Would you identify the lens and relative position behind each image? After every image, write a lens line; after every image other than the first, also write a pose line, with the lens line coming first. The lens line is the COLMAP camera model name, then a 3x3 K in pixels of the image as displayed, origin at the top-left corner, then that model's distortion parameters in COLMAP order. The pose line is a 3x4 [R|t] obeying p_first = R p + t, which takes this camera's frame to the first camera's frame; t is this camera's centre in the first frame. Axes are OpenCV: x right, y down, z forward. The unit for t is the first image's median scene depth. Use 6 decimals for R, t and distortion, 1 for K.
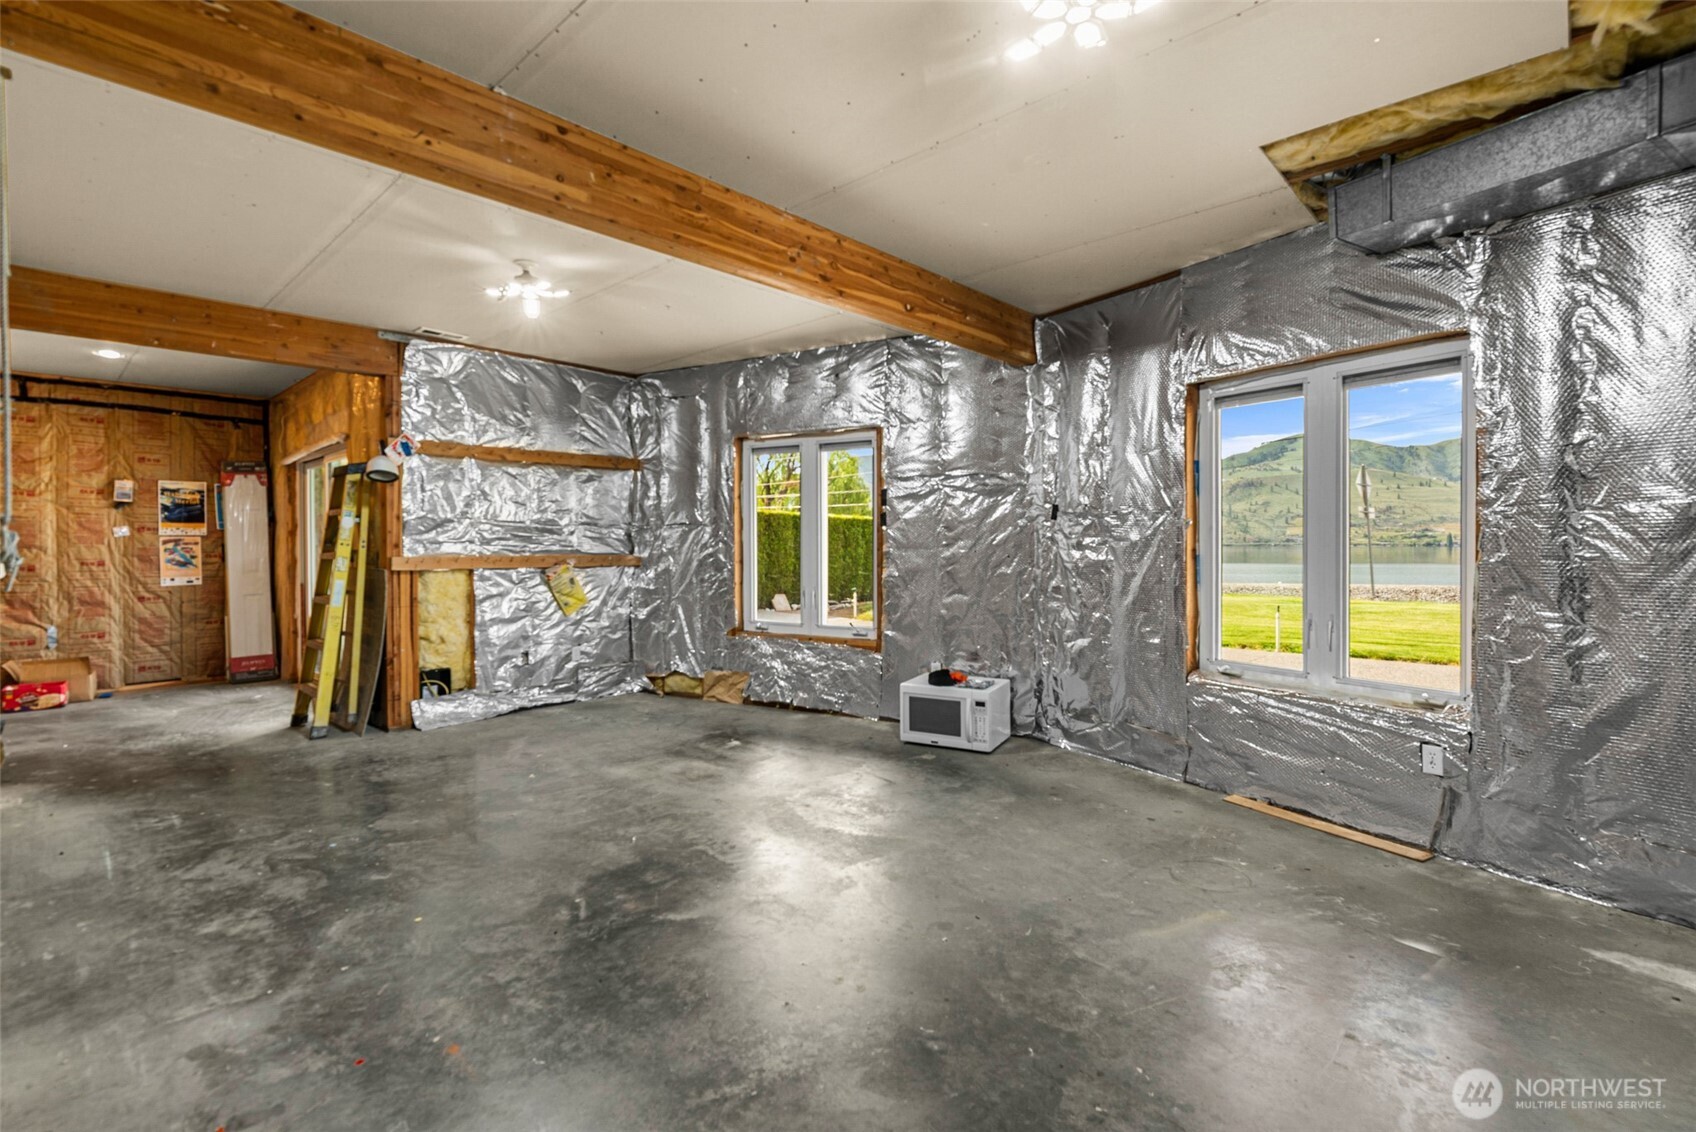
lens RADIAL K [[760.5, 0, 851.2], [0, 760.5, 577.8], [0, 0, 1]] dist [0.001556, 0.000061]
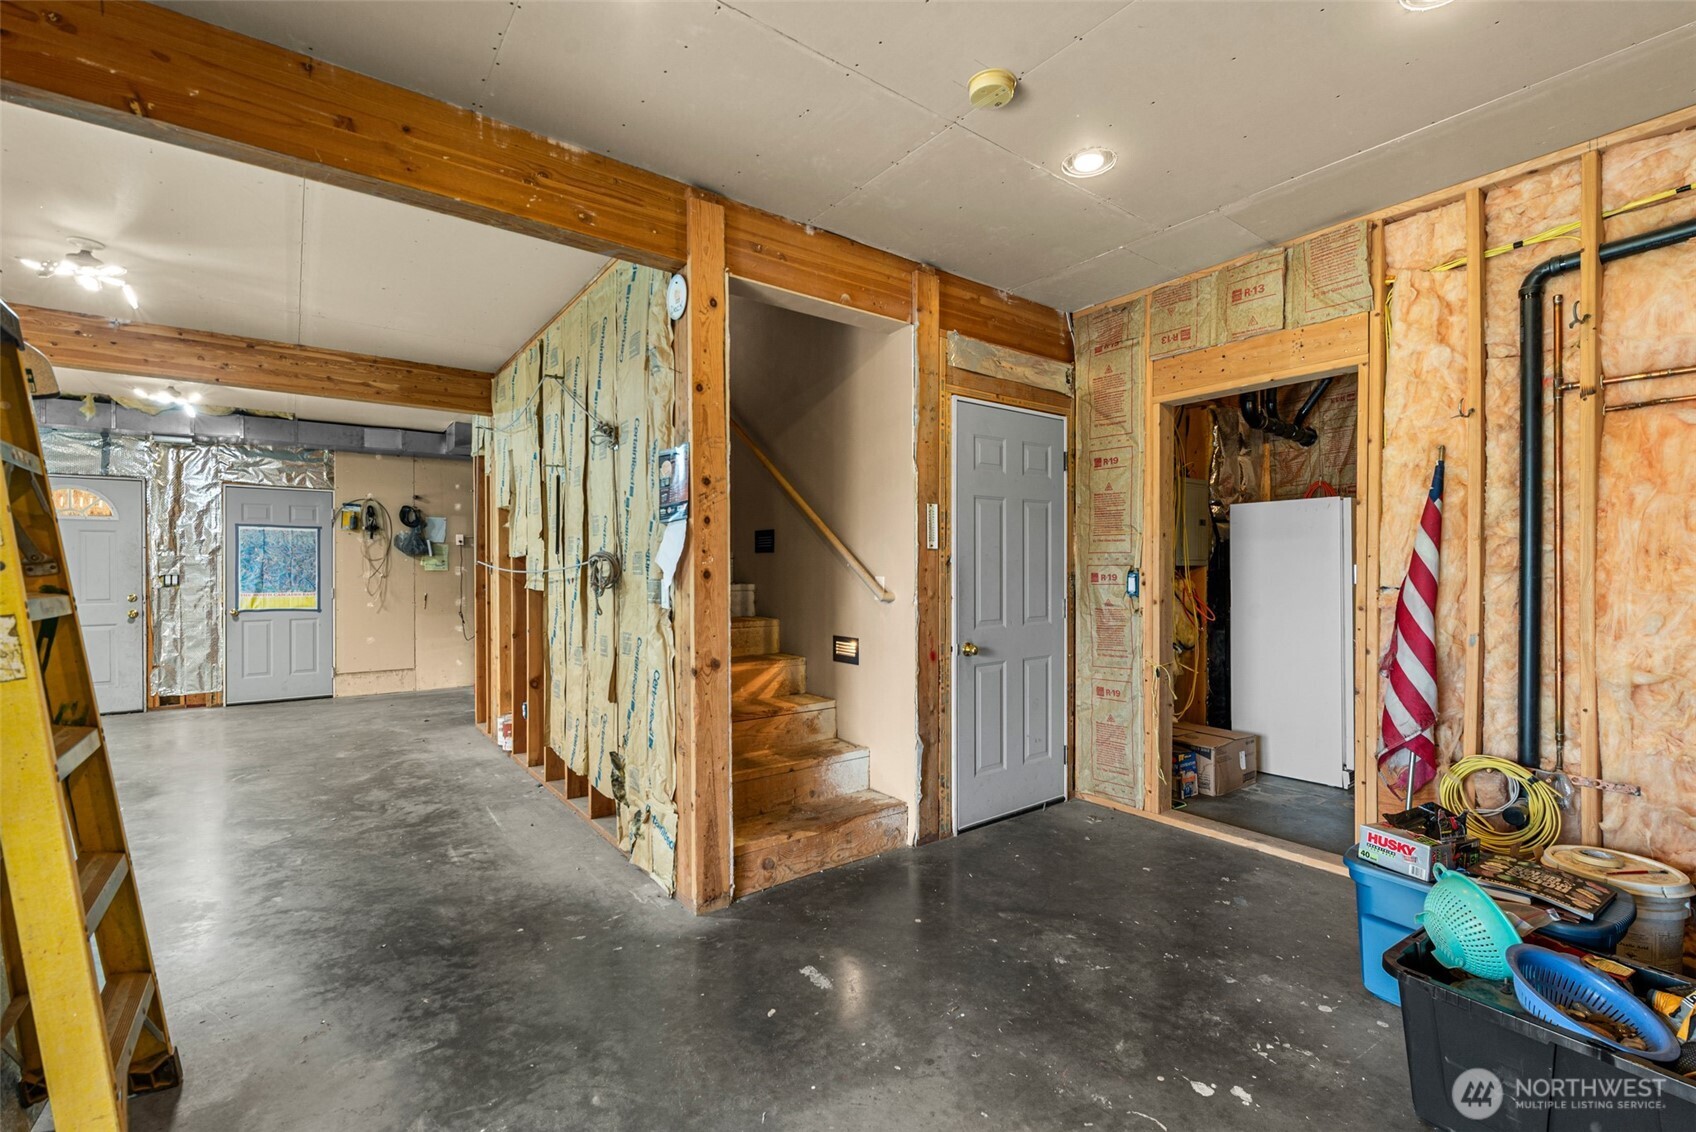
lens RADIAL K [[738.2, 0, 857.9], [0, 738.2, 570.5], [0, 0, 1]] dist [0.001046, -0.000413]
pose [[-0.984220, 0.009581, 0.176688, -1.839693], [0.018626, 0.998595, 0.049603, -0.091107], [-0.175964, 0.052111, -0.983016, 2.134767]]
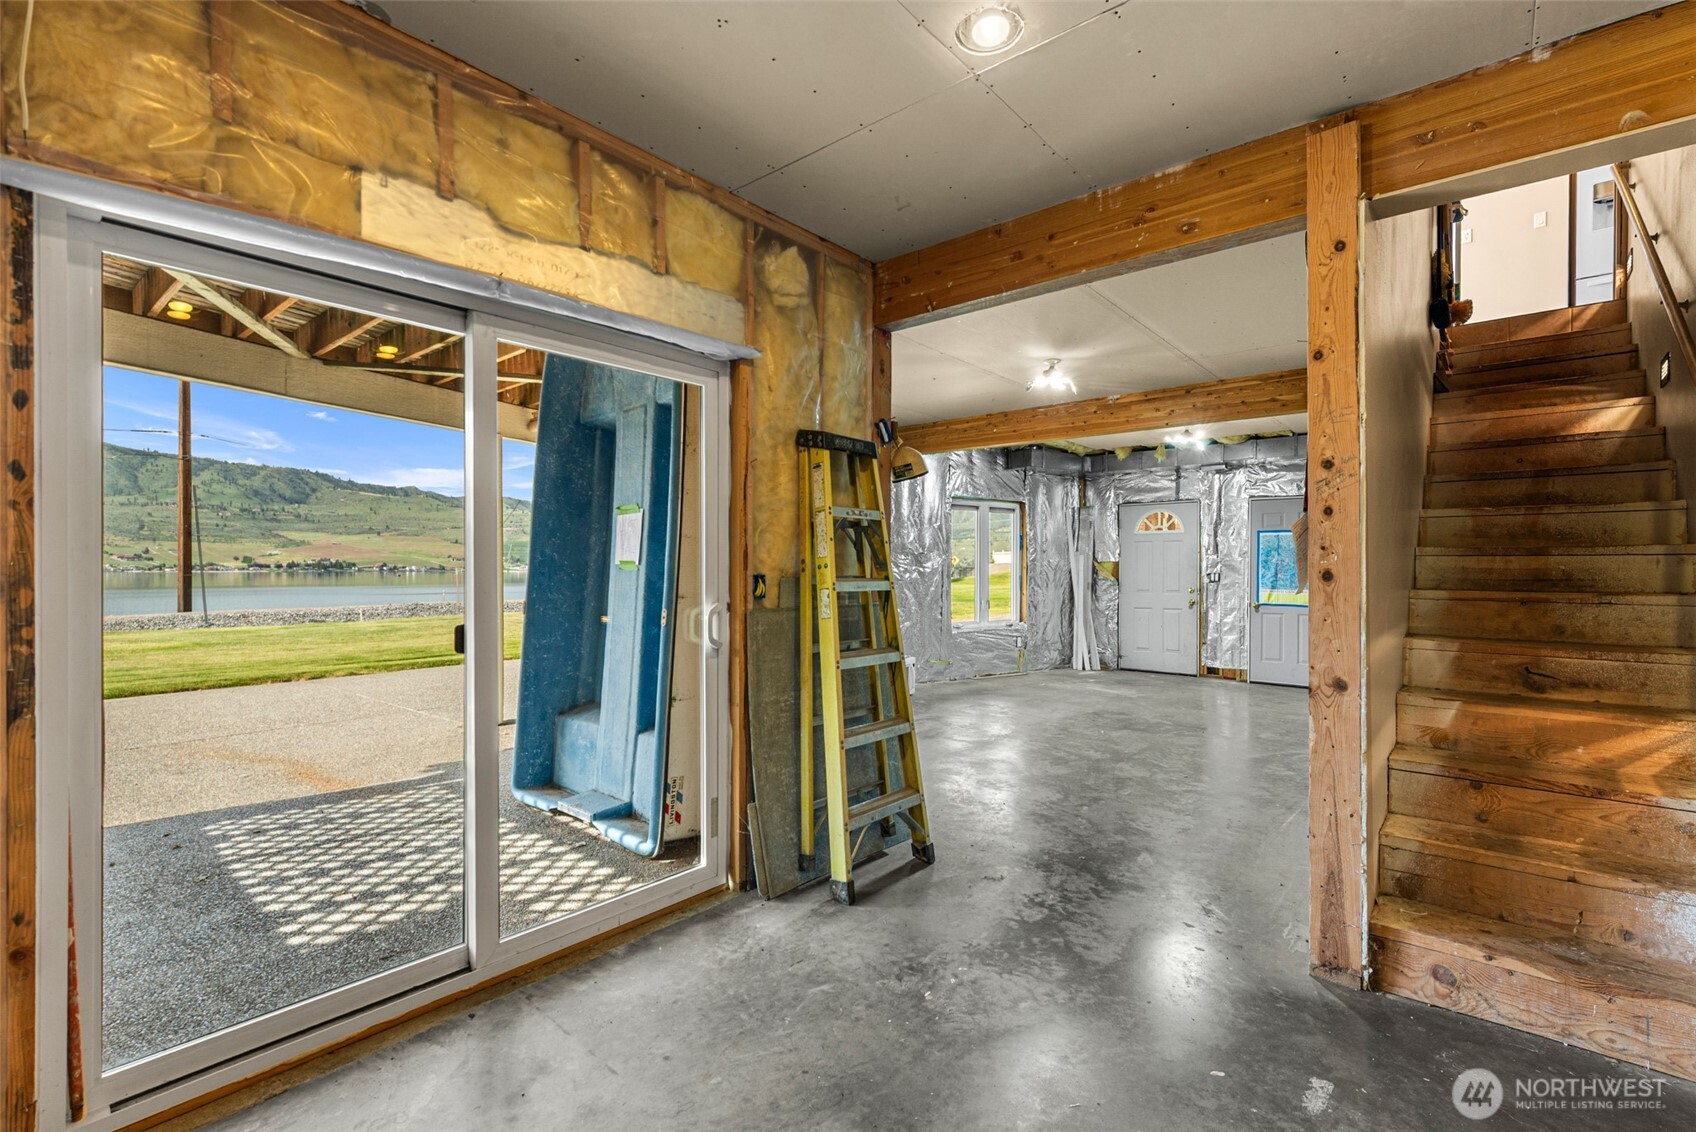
lens RADIAL K [[738.2, 0, 857.9], [0, 738.2, 570.5], [0, 0, 1]] dist [0.001046, -0.000413]
pose [[-0.052061, 0.004770, 0.998633, -2.216108], [0.045728, 0.998951, -0.002388, -0.071050], [-0.997596, 0.045541, -0.052224, 1.807986]]
